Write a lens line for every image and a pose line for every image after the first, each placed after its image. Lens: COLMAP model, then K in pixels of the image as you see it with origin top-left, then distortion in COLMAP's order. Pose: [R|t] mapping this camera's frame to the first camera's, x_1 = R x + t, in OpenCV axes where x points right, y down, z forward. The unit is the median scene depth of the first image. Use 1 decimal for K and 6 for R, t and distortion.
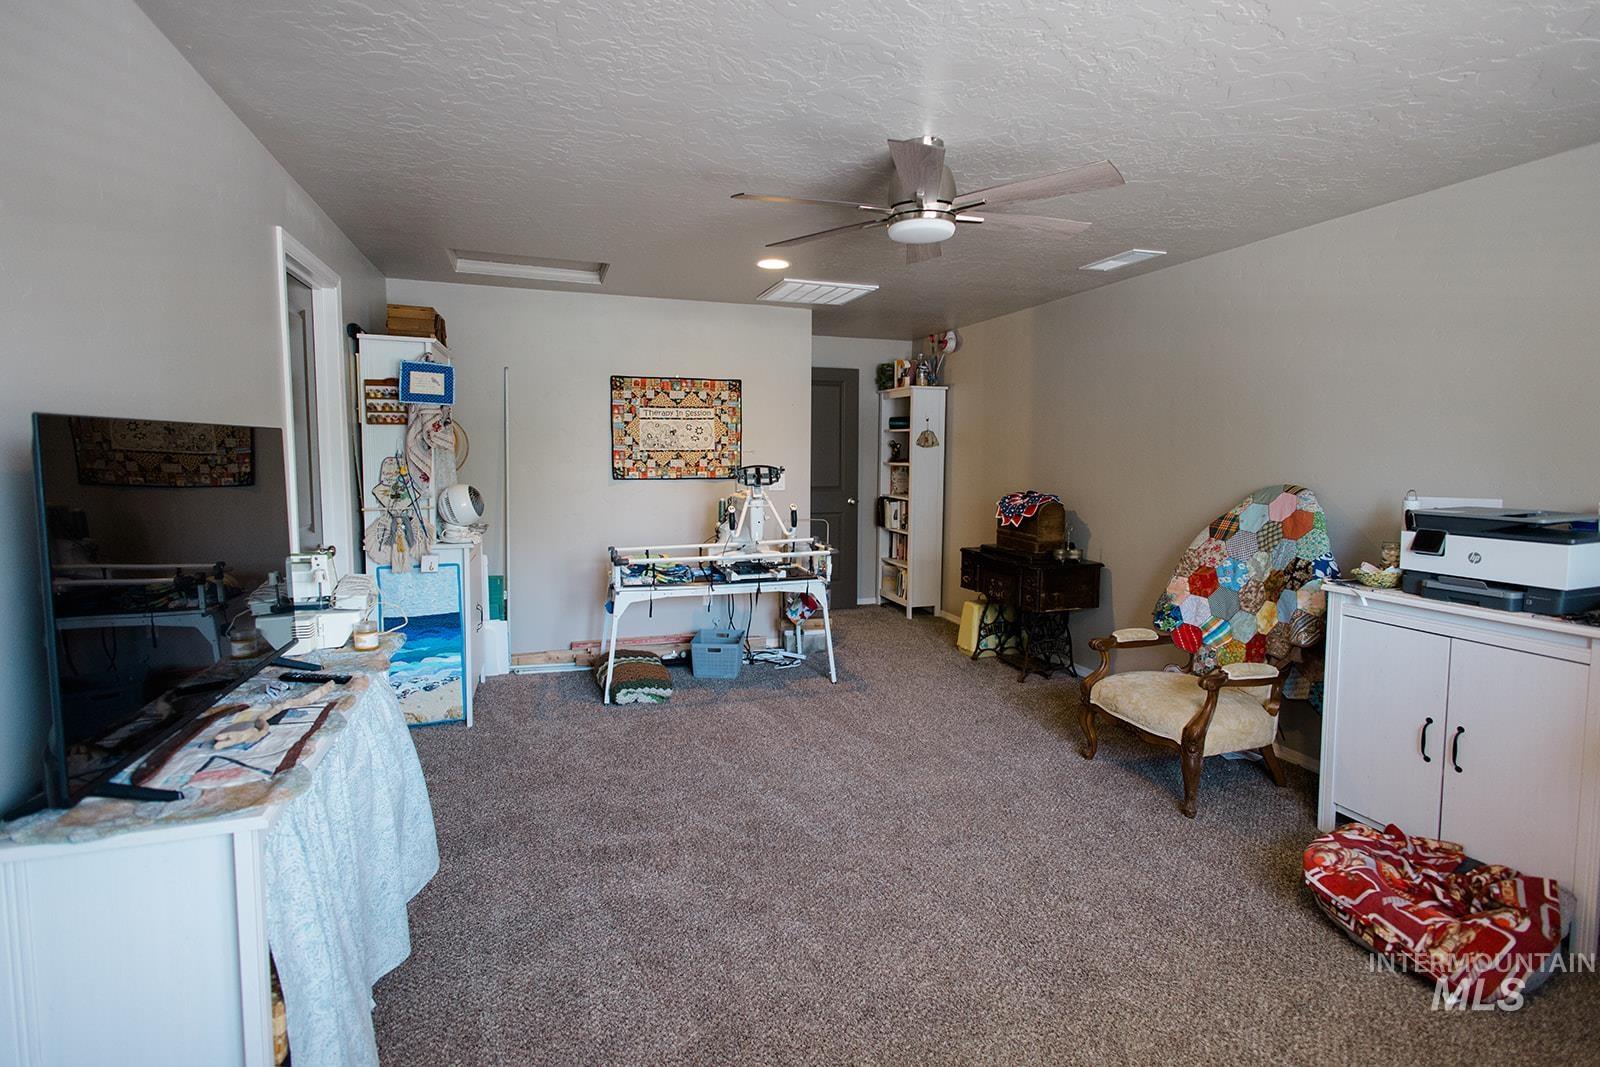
lens RADIAL K [[760.9, 0, 801.6], [0, 760.9, 523.8], [0, 0, 1]] dist [0.000795, -0.000083]
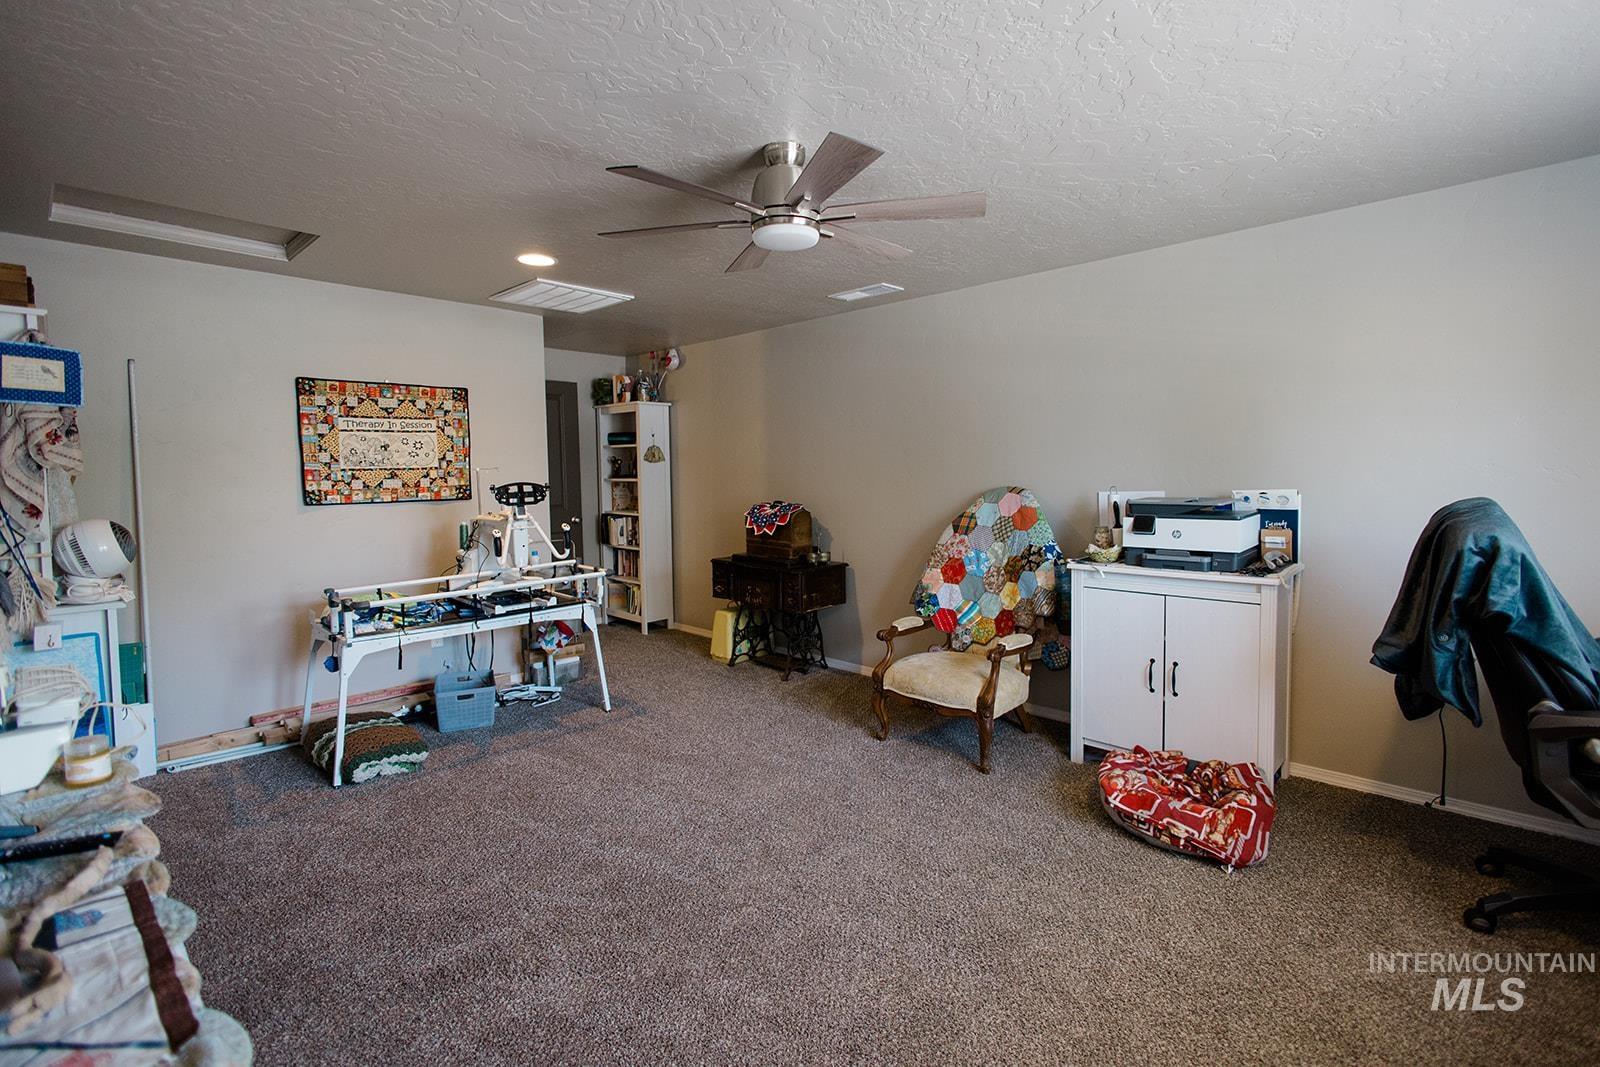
lens RADIAL K [[719.6, 0, 798.6], [0, 719.6, 524.0], [0, 0, 1]] dist [-0.001494, -0.000394]
pose [[0.886663, -0.051613, 0.459527, -0.166690], [0.060603, 0.998150, -0.004824, -0.004668], [-0.458428, 0.032126, 0.888151, 0.105411]]
